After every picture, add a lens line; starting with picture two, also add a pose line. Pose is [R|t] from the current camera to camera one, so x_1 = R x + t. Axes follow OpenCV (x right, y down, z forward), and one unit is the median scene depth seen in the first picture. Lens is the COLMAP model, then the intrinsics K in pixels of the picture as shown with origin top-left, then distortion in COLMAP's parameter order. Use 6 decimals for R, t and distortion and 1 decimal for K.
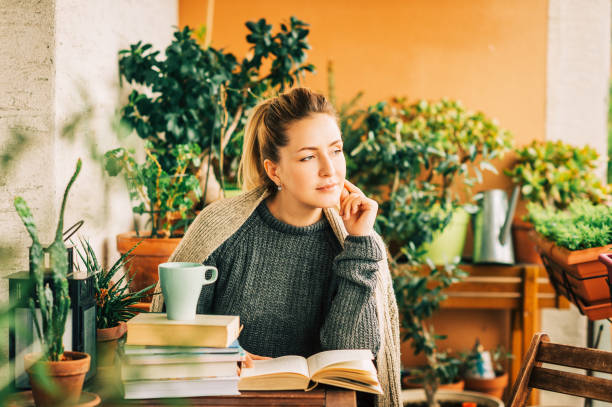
lens RADIAL K [[1476.8, 0, 306.0], [0, 1476.8, 203.5], [0, 0, 1]] dist [0.022239, -0.866854]
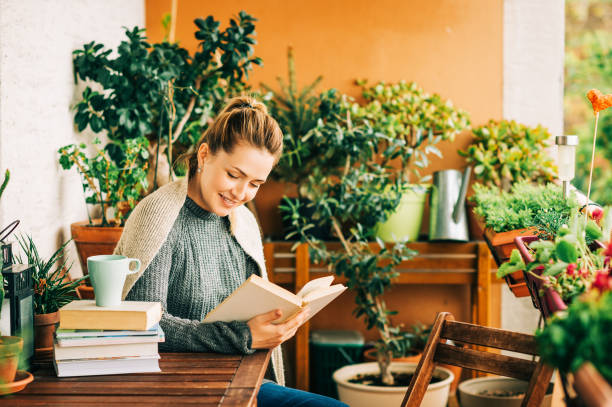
lens RADIAL K [[1594.4, 0, 306.0], [0, 1594.4, 203.5], [0, 0, 1]] dist [-0.004950, -0.205527]
pose [[0.999513, -0.013691, -0.028046, 0.065461], [0.014480, 0.999500, 0.028119, -0.020572], [0.027647, -0.028512, 0.999211, -0.136215]]
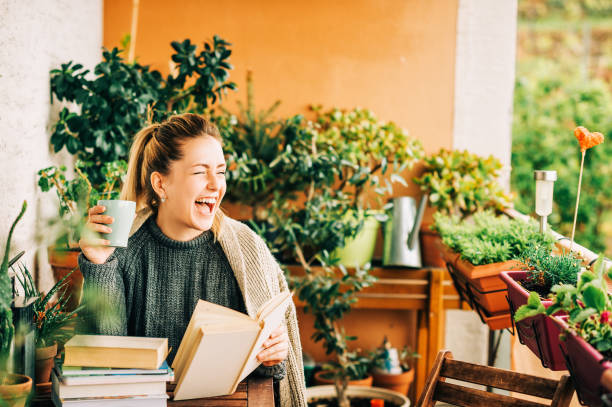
lens RADIAL K [[1476.8, 0, 306.0], [0, 1476.8, 203.5], [0, 0, 1]] dist [0.022239, -0.866854]
pose [[0.998001, 0.011819, 0.062087, -0.008484], [-0.013388, 0.999600, 0.024914, -0.033405], [-0.061768, -0.025696, 0.997760, -0.054881]]
